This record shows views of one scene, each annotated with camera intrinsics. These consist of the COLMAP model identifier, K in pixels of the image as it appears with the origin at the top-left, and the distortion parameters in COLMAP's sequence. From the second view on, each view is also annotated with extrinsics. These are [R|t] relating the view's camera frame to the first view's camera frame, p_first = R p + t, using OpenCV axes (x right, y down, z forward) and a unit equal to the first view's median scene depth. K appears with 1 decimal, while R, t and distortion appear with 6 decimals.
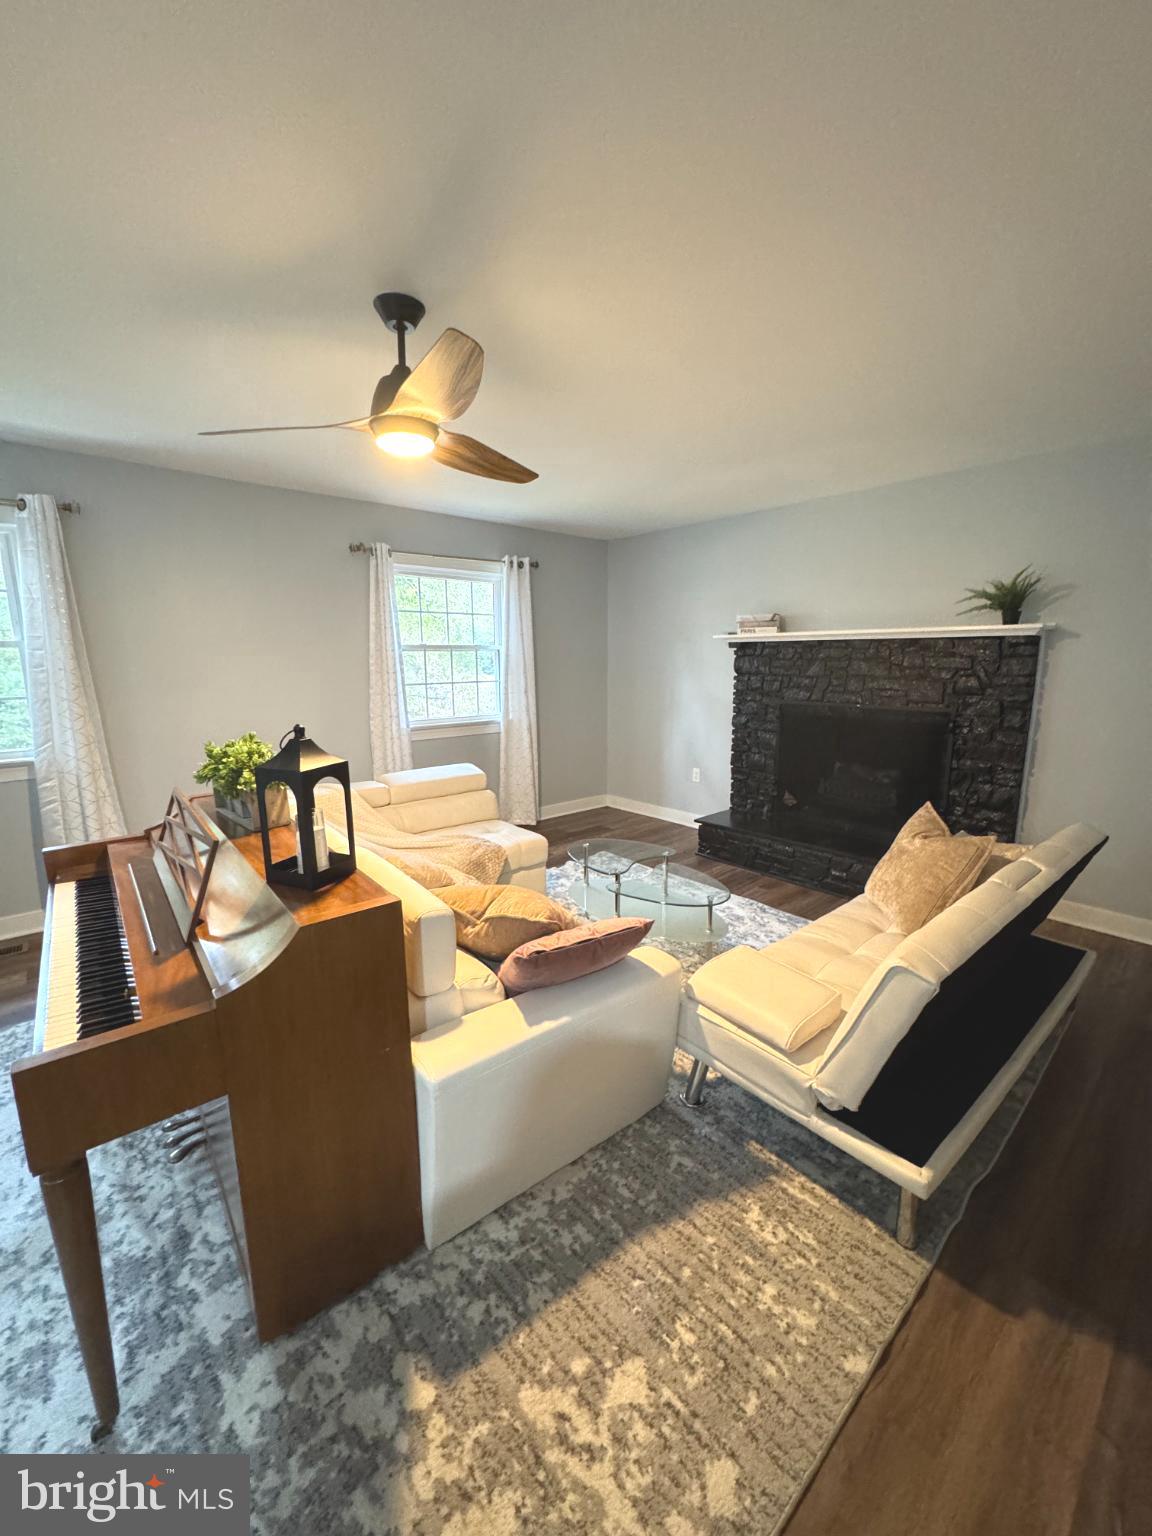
lens RADIAL K [[608.8, 0, 573.5], [0, 608.8, 766.3], [0, 0, 1]] dist [-0.004217, 0.000309]
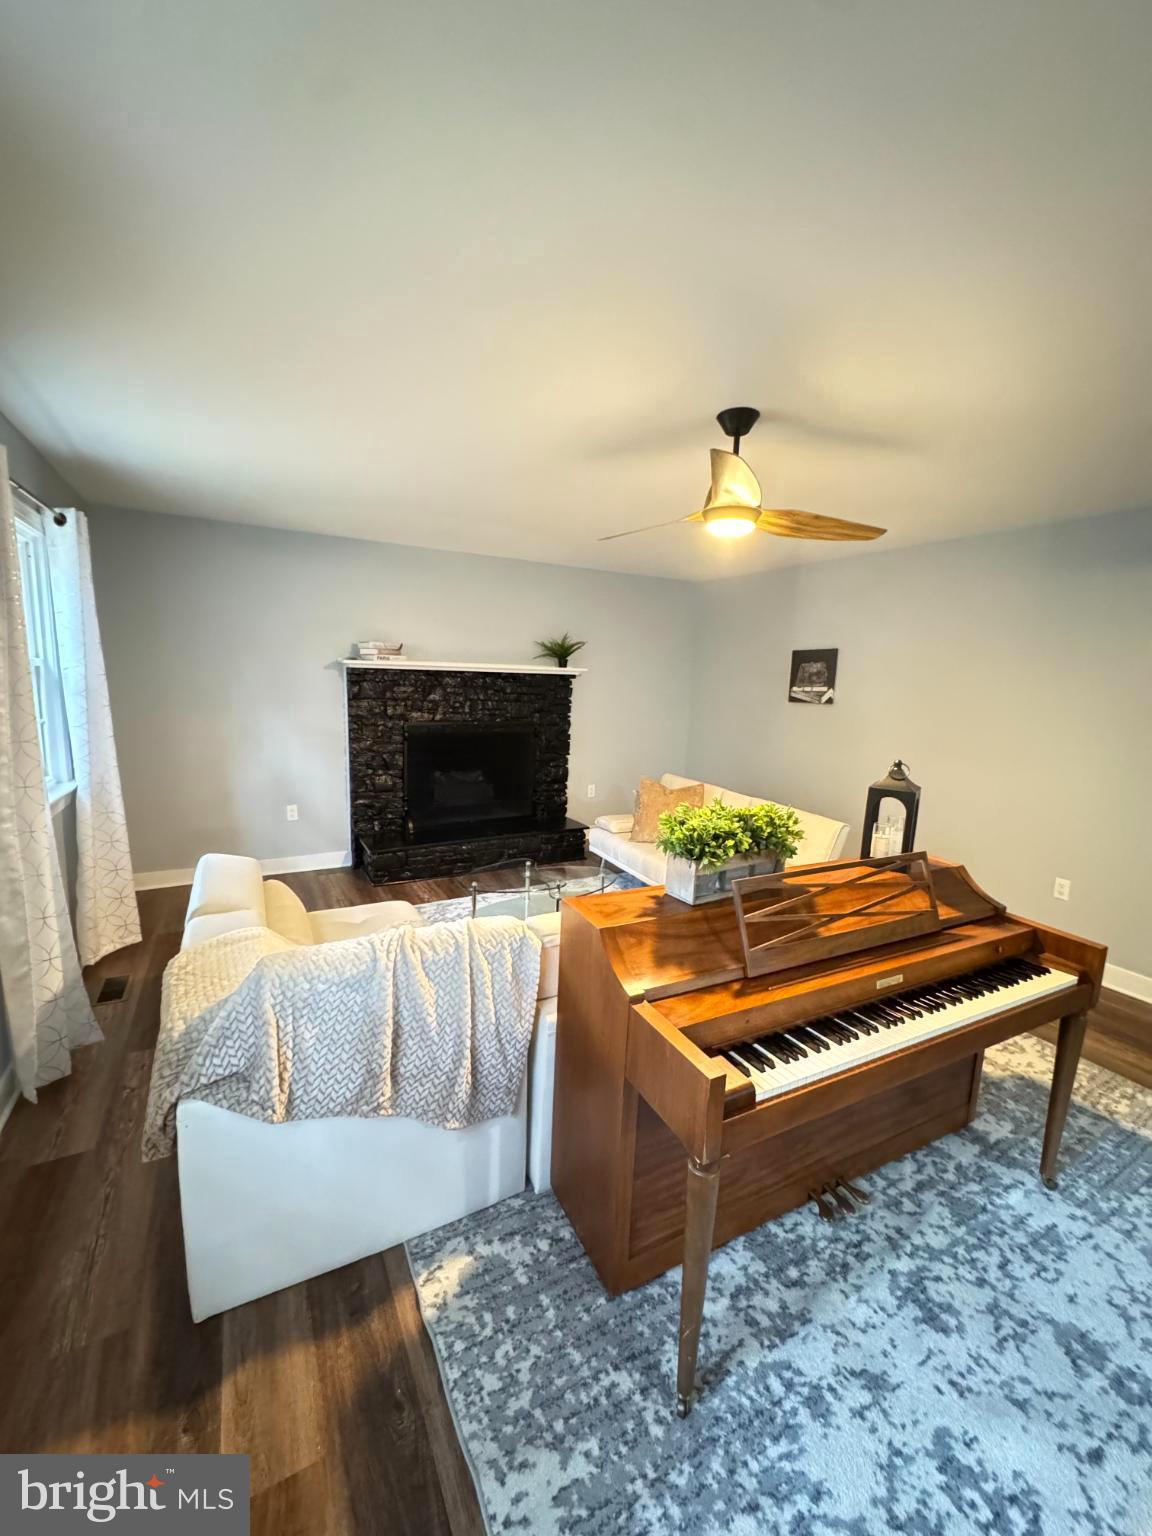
lens RADIAL K [[608.8, 0, 581.5], [0, 608.8, 768.0], [0, 0, 1]] dist [-0.004217, 0.000309]
pose [[0.217051, -0.136535, 0.966564, -1.645334], [0.138411, 0.984470, 0.107983, -0.258721], [-0.966298, 0.110346, 0.232578, 1.130094]]
